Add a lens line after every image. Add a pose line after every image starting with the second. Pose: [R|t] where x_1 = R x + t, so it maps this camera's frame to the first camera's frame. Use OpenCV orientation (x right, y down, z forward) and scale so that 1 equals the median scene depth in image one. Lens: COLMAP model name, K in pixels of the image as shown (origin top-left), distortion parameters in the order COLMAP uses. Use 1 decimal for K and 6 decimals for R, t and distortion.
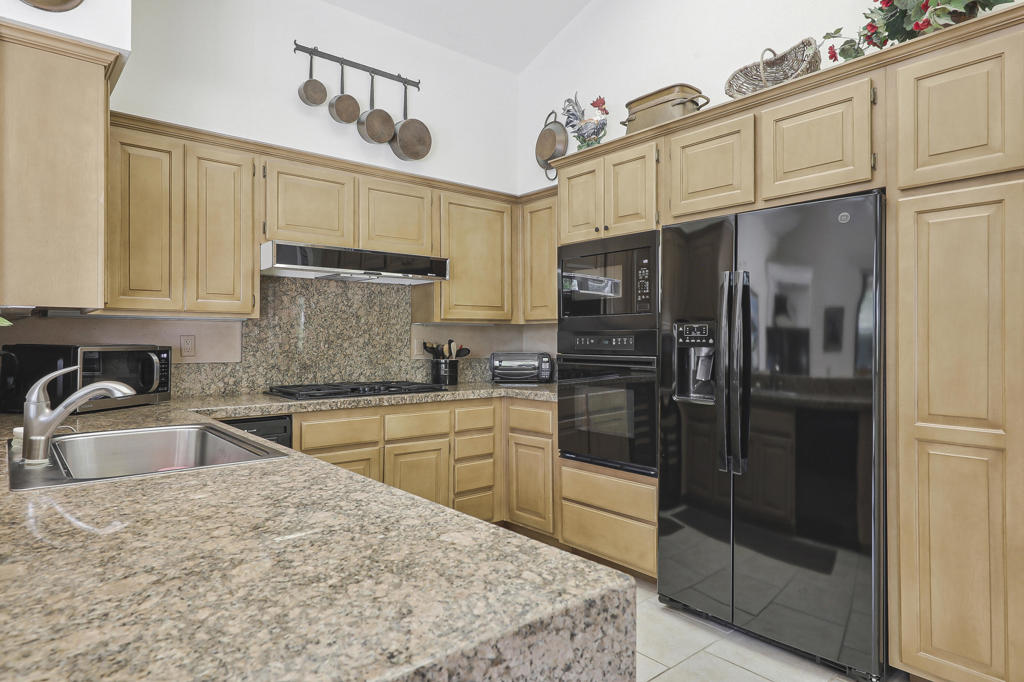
lens RADIAL K [[608.7, 0, 515.0], [0, 608.7, 332.1], [0, 0, 1]] dist [0.015264, 0.004532]
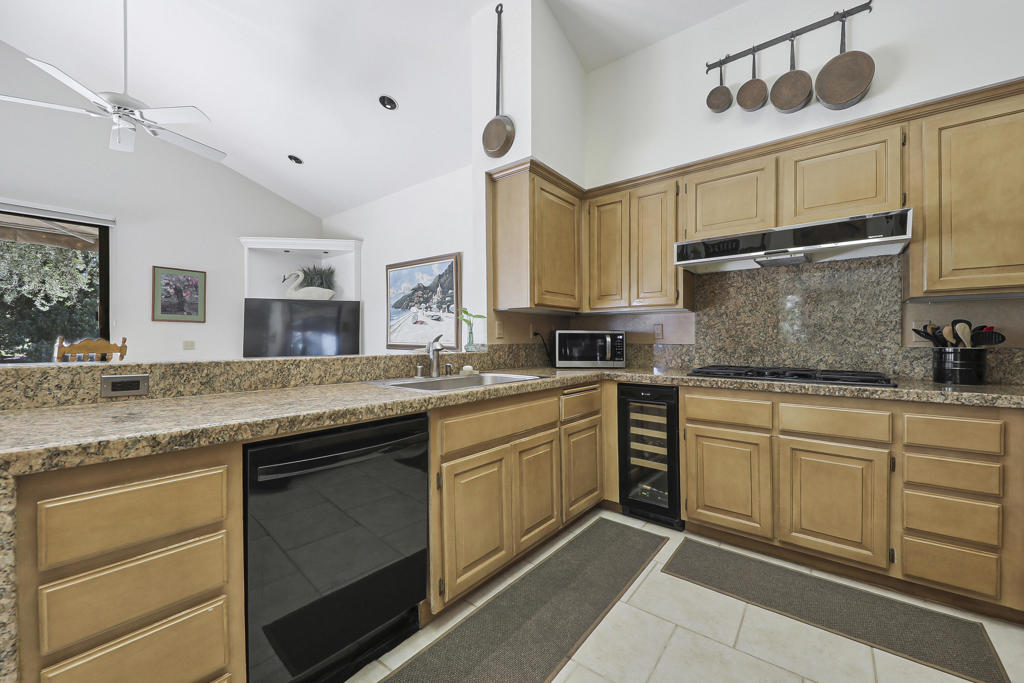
lens RADIAL K [[405.0, 0, 520.2], [0, 405.0, 342.1], [0, 0, 1]] dist [-0.000976, -0.001052]
pose [[0.190281, 0.003525, -0.981723, 0.313384], [0.011342, 0.999919, 0.005789, 0.036236], [0.981664, -0.012236, 0.190225, 0.494933]]
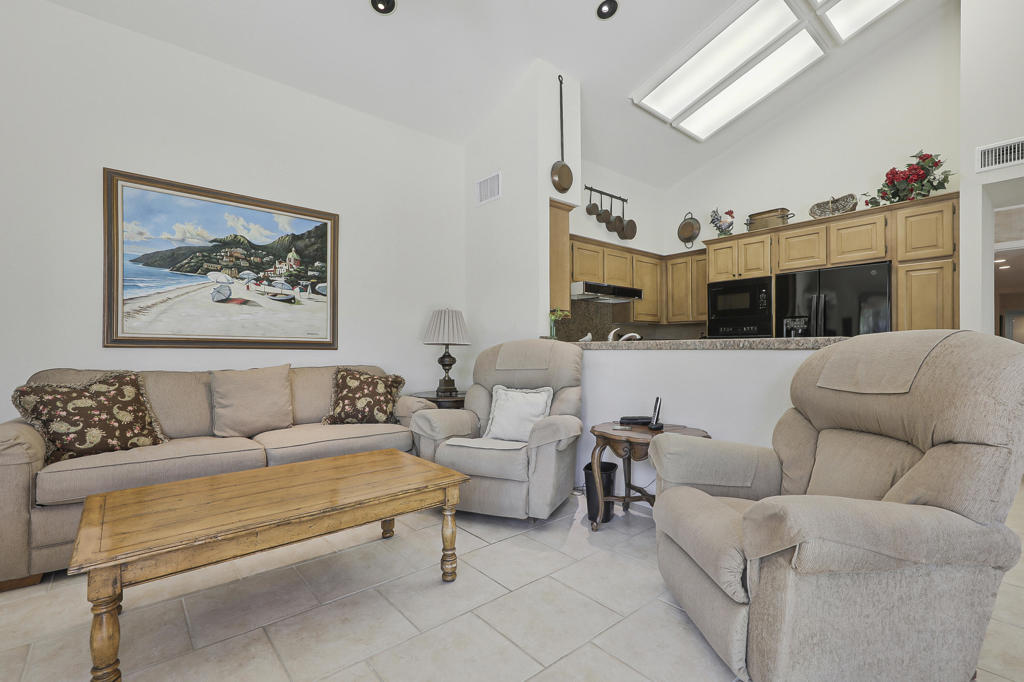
lens RADIAL K [[461.8, 0, 513.7], [0, 461.8, 351.9], [0, 0, 1]] dist [0.009013, -0.000750]
pose [[0.999991, -0.001204, -0.003968, -0.582311], [0.001274, 0.999845, 0.017534, 0.061992], [0.003946, -0.017539, 0.999838, -0.563005]]
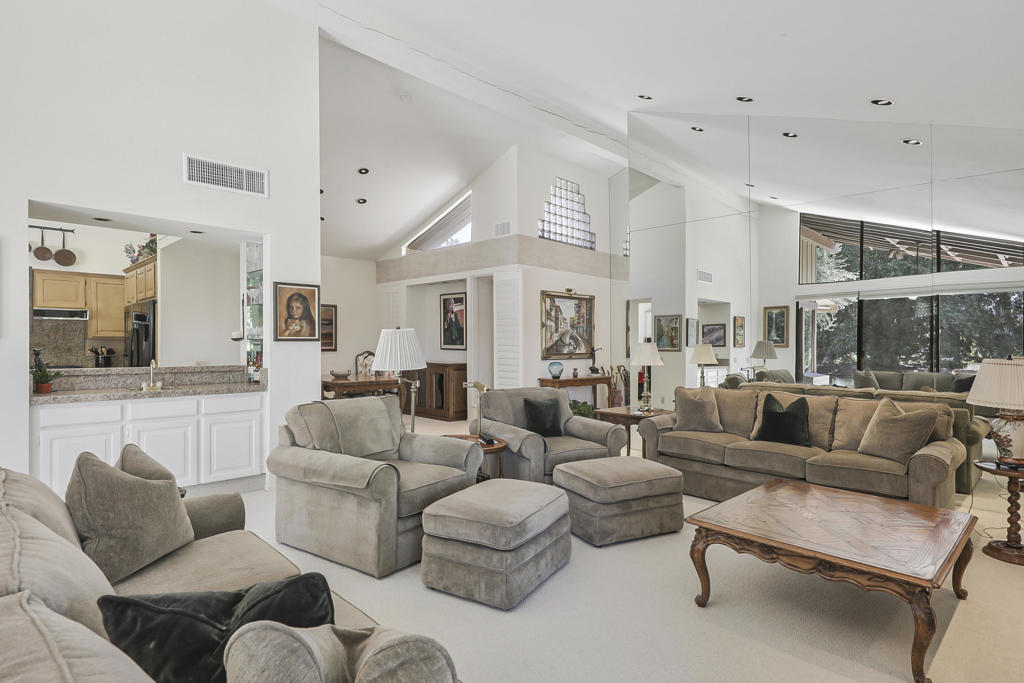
lens RADIAL K [[539.5, 0, 516.0], [0, 539.5, 341.1], [0, 0, 1]] dist [0.007134, 0.000634]
pose [[0.997821, -0.001982, 0.065952, 1.467443], [0.001254, 0.999938, 0.011091, -0.030365], [-0.065969, -0.010984, 0.997761, -1.195411]]
